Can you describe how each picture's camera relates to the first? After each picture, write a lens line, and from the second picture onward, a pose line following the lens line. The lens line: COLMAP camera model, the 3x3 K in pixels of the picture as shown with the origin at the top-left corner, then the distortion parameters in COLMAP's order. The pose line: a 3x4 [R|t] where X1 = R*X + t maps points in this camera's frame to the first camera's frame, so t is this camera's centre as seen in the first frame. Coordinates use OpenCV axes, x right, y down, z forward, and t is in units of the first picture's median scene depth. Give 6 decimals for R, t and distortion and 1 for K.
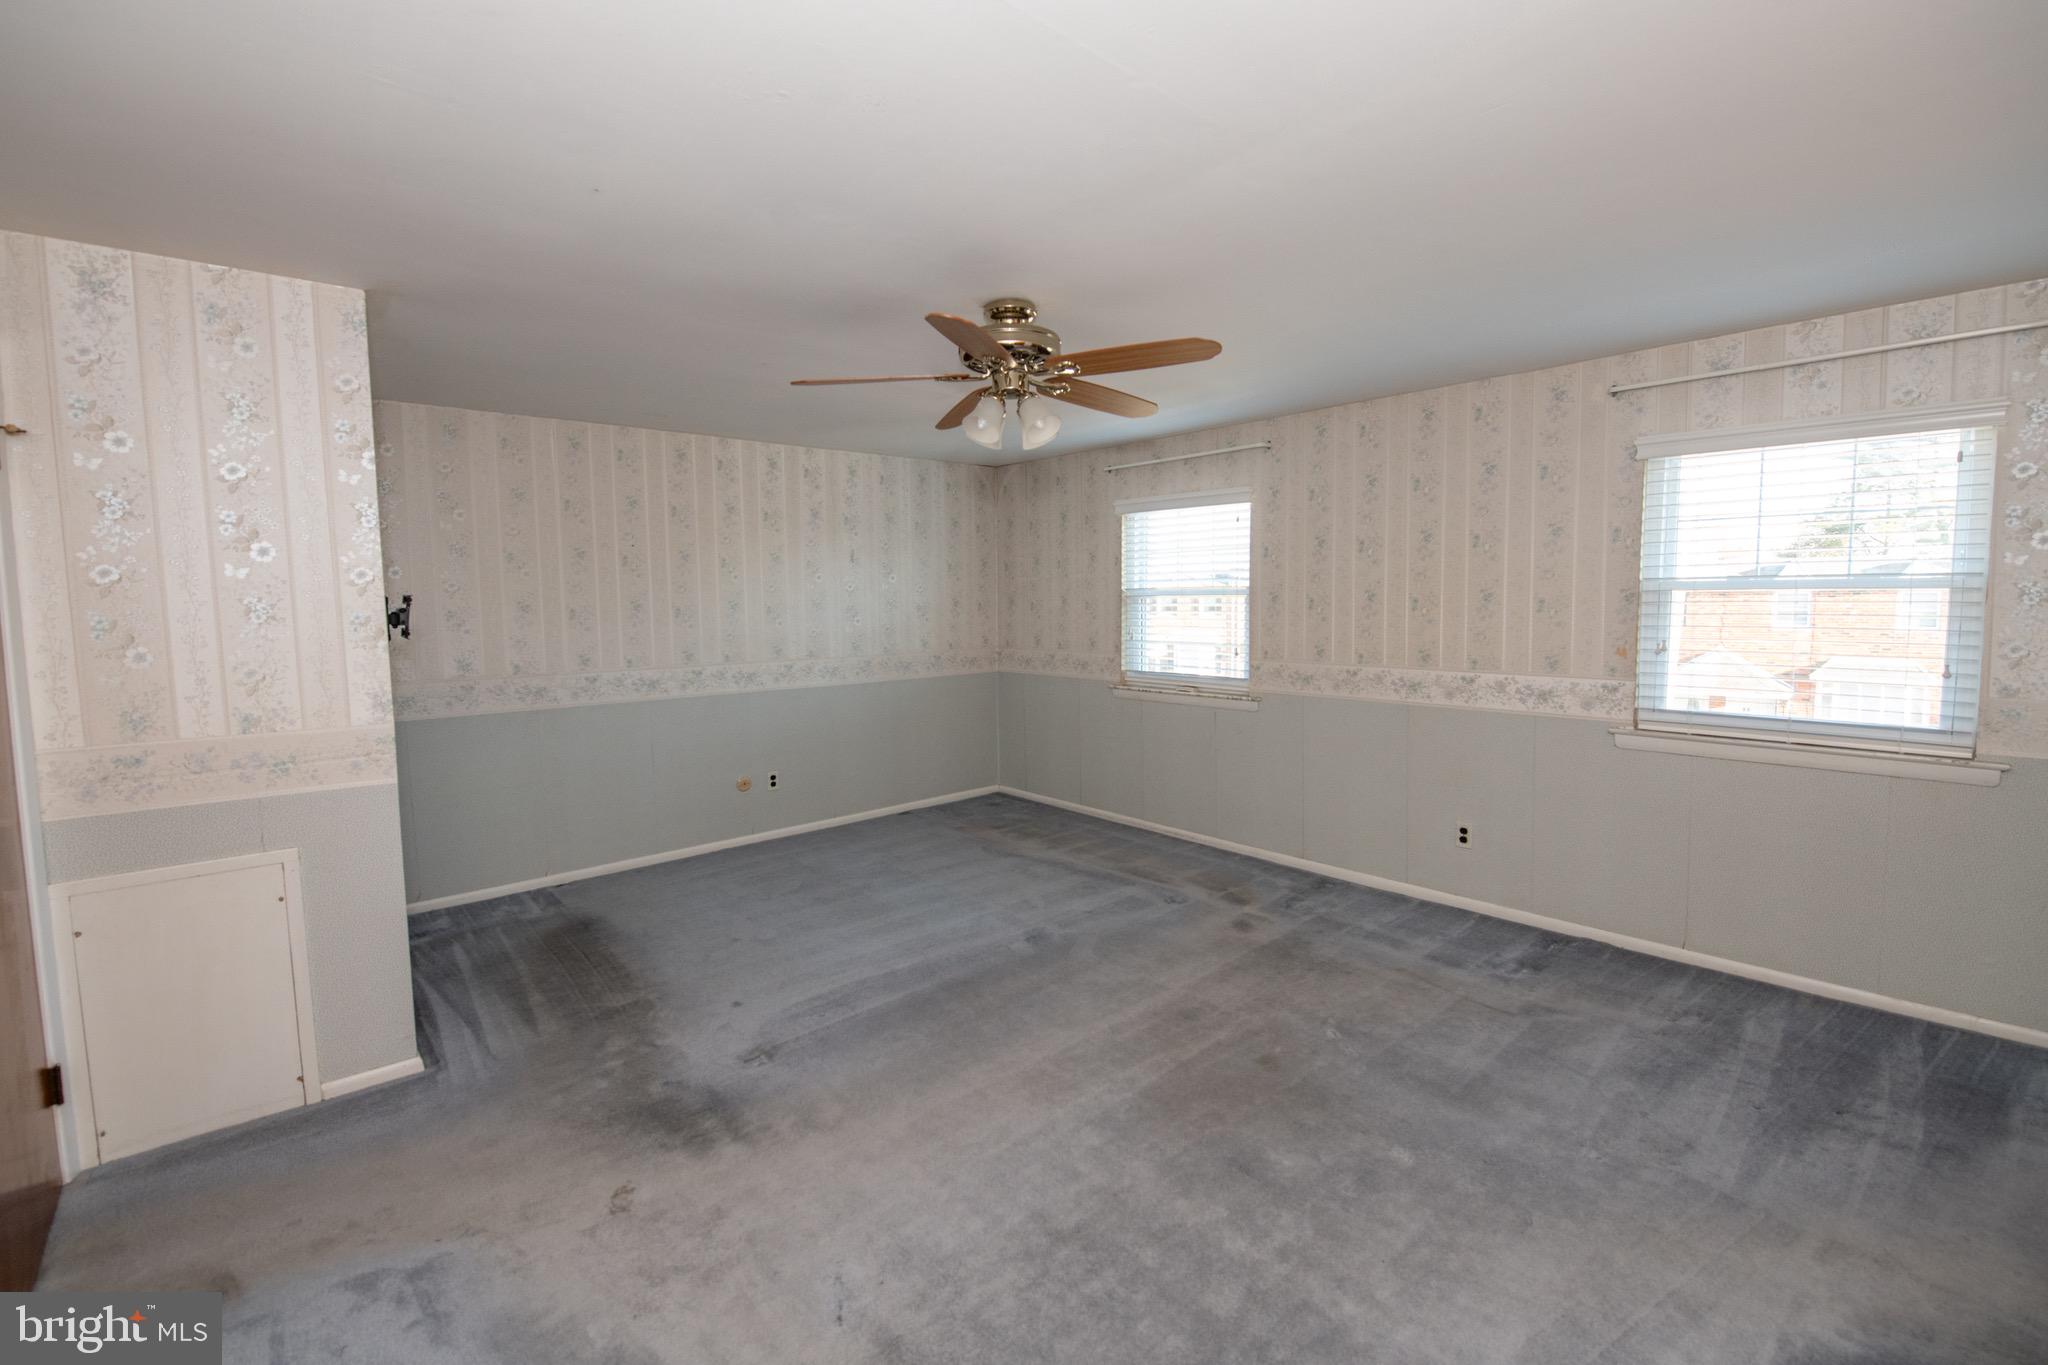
lens RADIAL K [[871.5, 0, 1014.7], [0, 871.5, 680.9], [0, 0, 1]] dist [-0.009844, -0.003794]
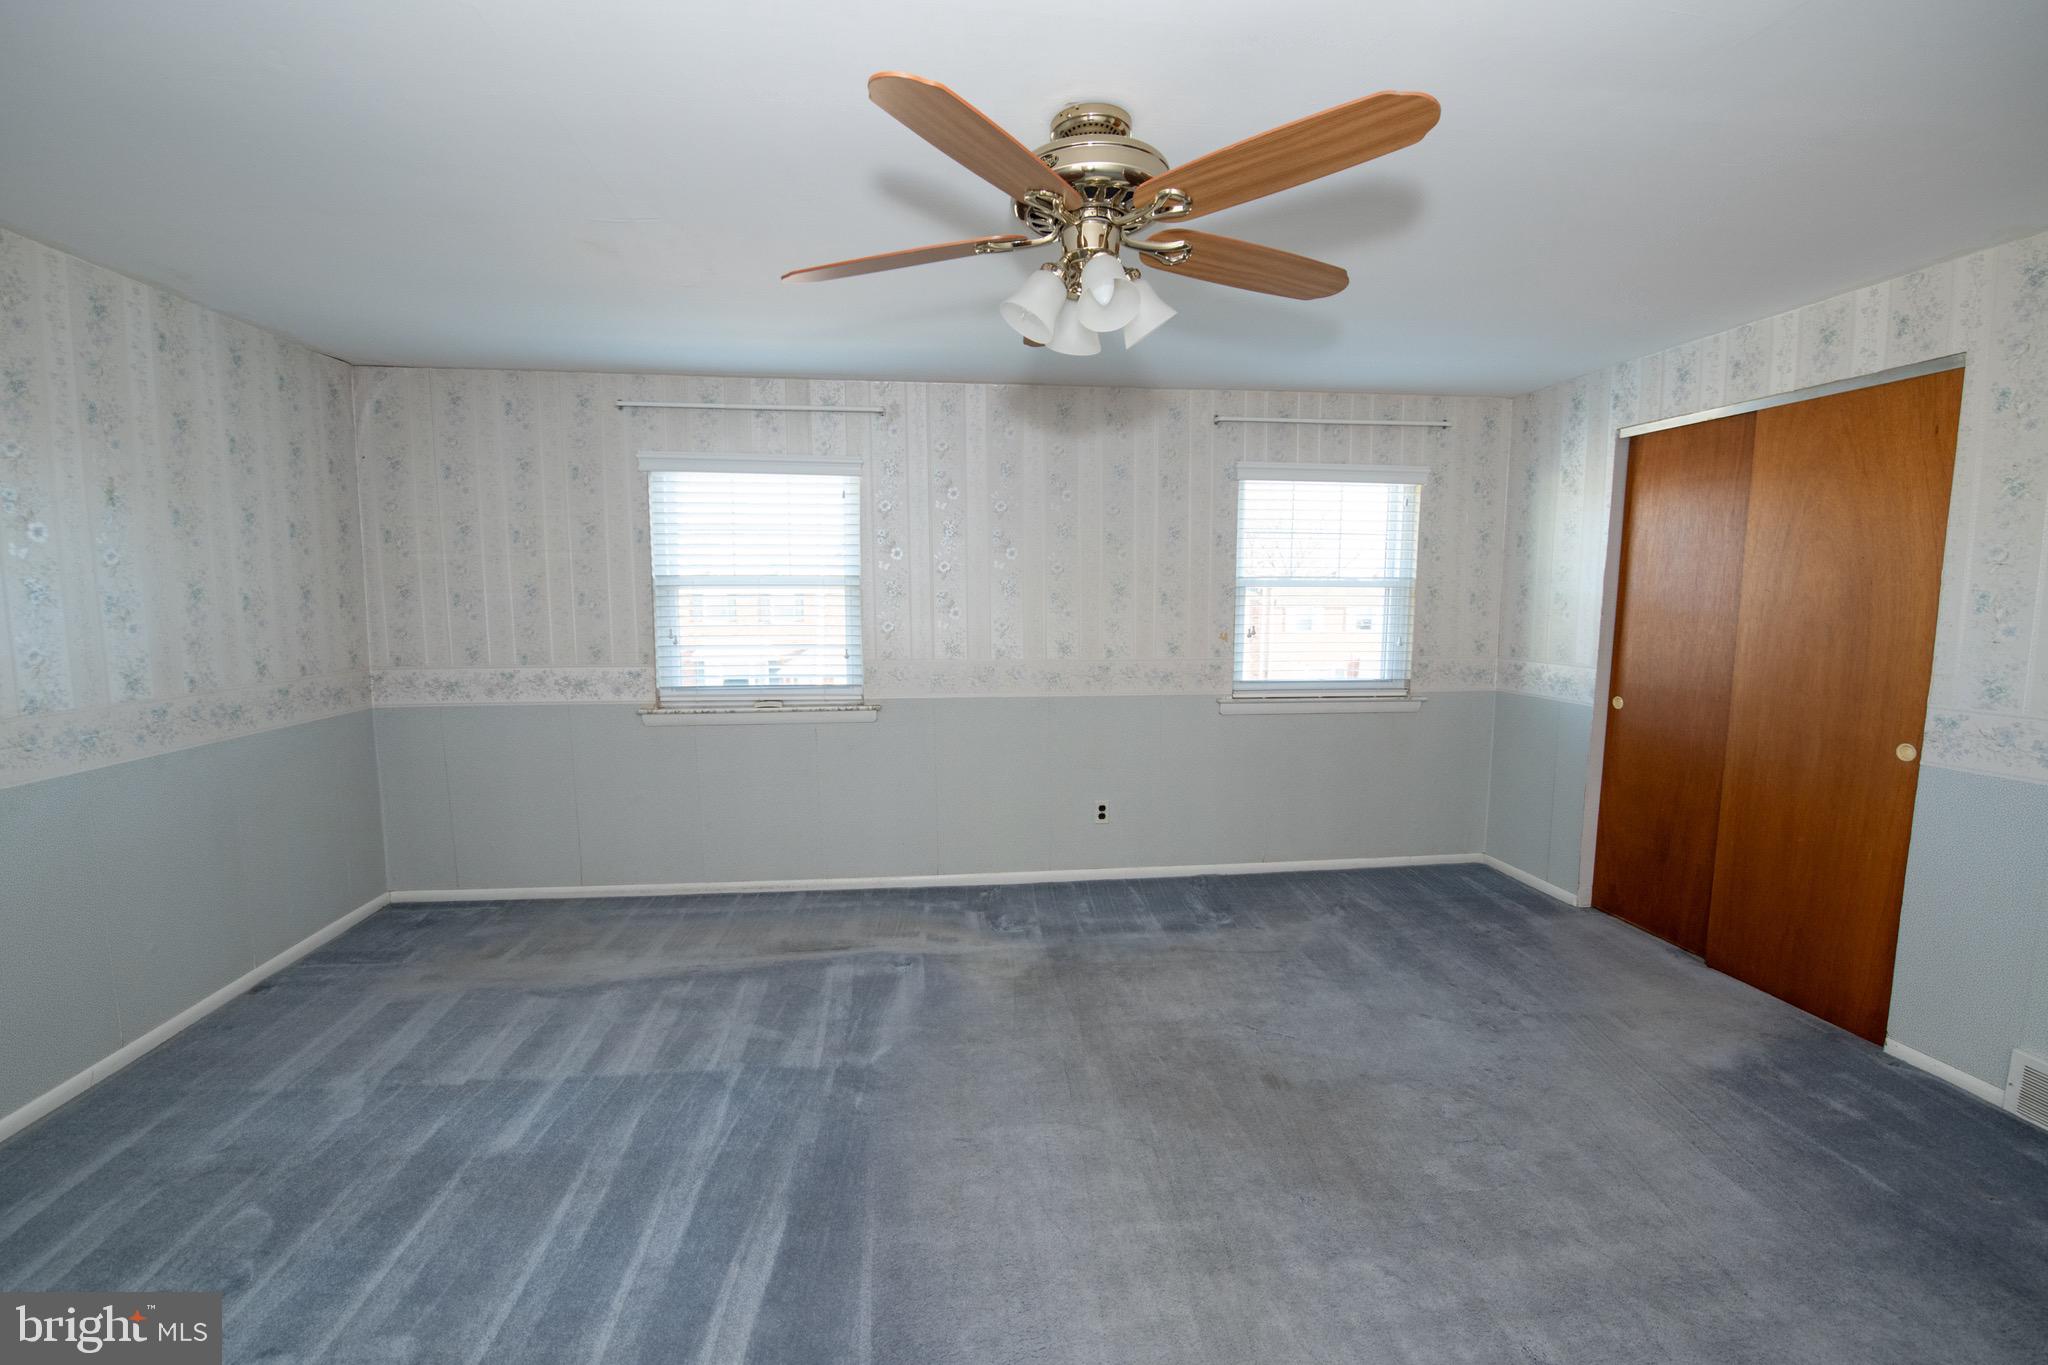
lens RADIAL K [[871.5, 0, 1014.1], [0, 871.5, 691.1], [0, 0, 1]] dist [-0.009844, -0.003794]
pose [[0.567322, -0.084197, 0.819181, -0.344587], [0.070114, 0.996086, 0.053822, -0.031159], [-0.820506, 0.026901, 0.571004, 0.387825]]
